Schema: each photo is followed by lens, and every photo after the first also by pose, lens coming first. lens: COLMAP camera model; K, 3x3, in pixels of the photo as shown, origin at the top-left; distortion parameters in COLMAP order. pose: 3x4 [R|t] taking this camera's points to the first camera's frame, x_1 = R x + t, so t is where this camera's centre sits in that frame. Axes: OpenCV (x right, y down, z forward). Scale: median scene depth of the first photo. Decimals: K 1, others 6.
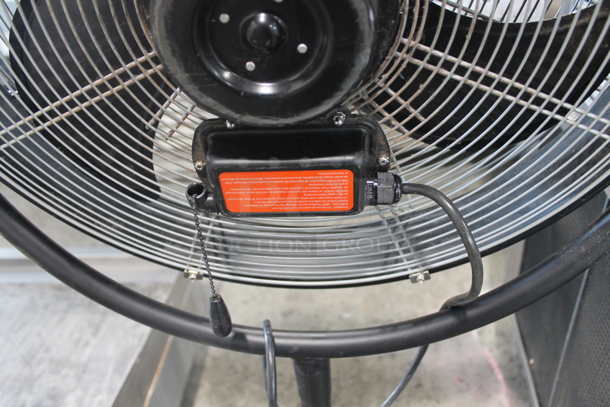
lens RADIAL K [[510.0, 0, 305.0], [0, 510.0, 203.5], [0, 0, 1]] dist [-0.137218, 0.020534]
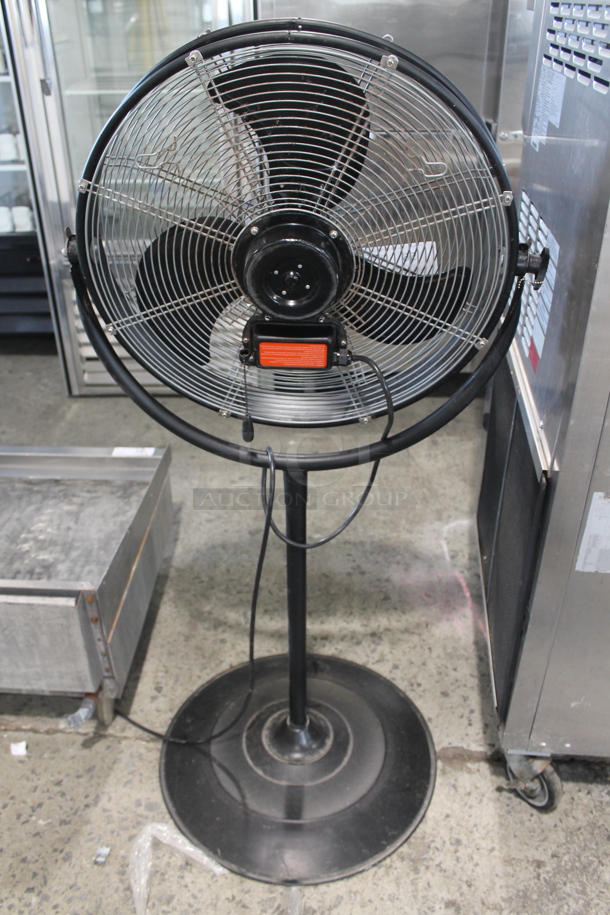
lens RADIAL K [[764.9, 0, 305.0], [0, 764.9, 457.5], [0, 0, 1]] dist [-0.137218, 0.020534]
pose [[0.996980, 0.051241, 0.058348, -0.134419], [-0.050549, 0.998633, -0.013282, 0.389838], [-0.058949, 0.010293, 0.998208, -1.846730]]
